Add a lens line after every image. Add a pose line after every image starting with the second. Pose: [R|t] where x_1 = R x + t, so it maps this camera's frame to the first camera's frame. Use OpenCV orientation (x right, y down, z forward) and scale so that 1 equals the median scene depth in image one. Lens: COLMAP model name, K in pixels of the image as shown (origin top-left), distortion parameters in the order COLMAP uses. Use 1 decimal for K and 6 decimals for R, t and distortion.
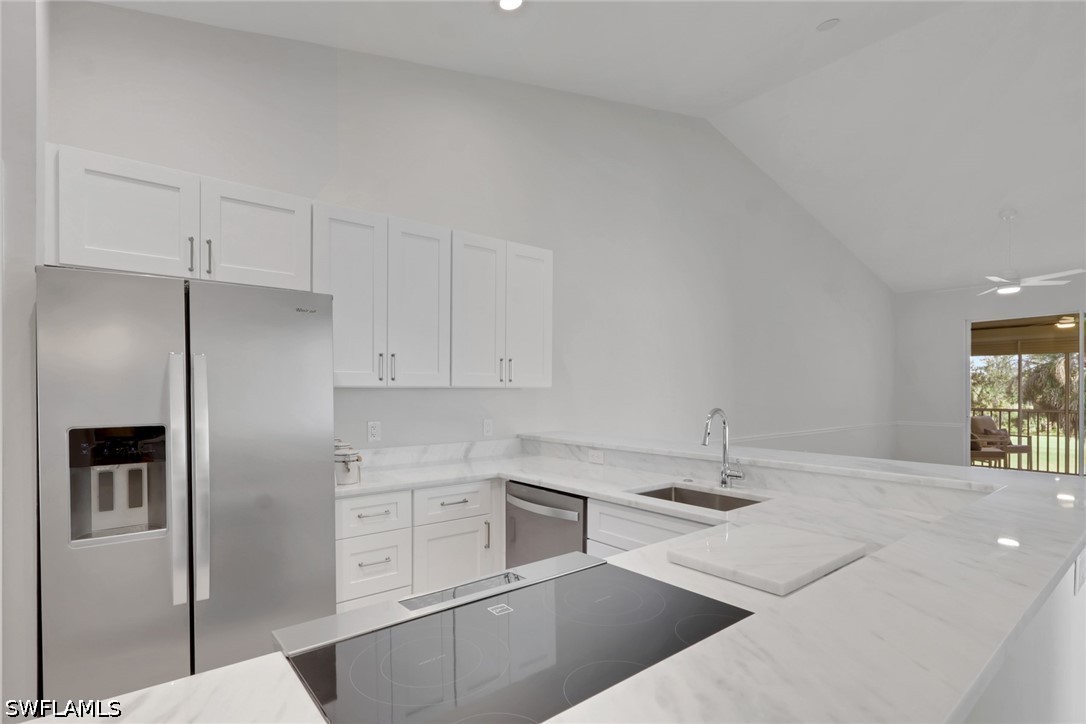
lens RADIAL K [[524.5, 0, 545.3], [0, 524.5, 387.8], [0, 0, 1]] dist [-0.002427, -0.000121]
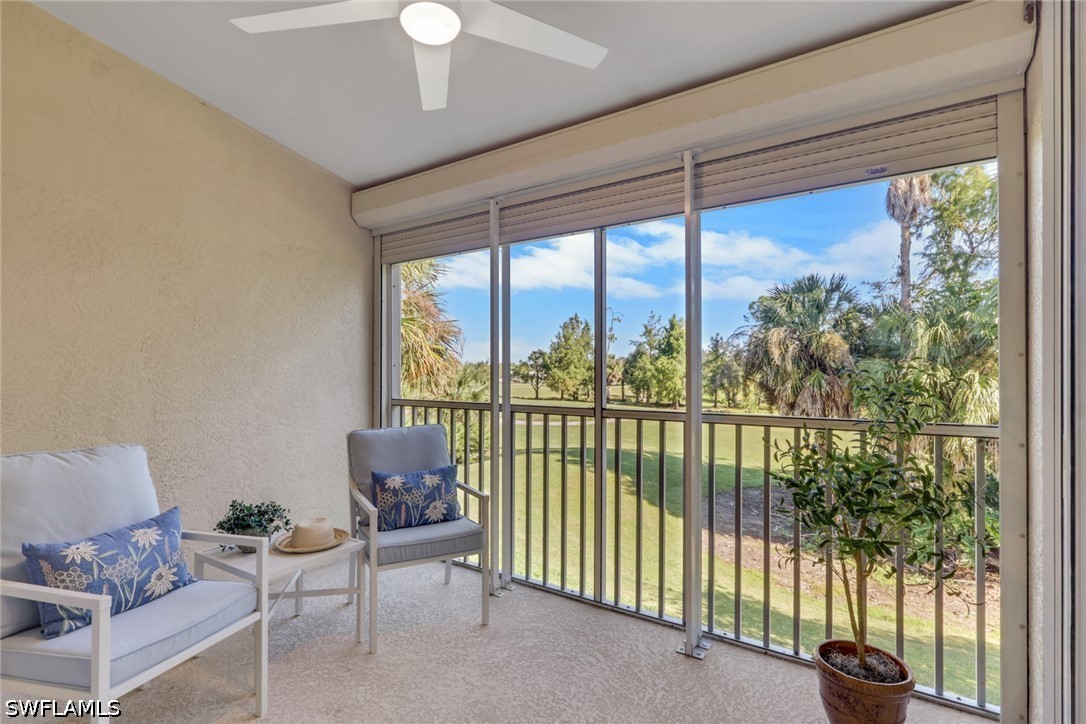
lens RADIAL K [[522.4, 0, 542.0], [0, 522.4, 365.5], [0, 0, 1]] dist [-0.003145, 0.000945]
pose [[0.956263, 0.005985, 0.292446, 2.198693], [-0.005075, 0.999980, -0.003870, 0.035628], [-0.292463, 0.002217, 0.956274, 1.766957]]
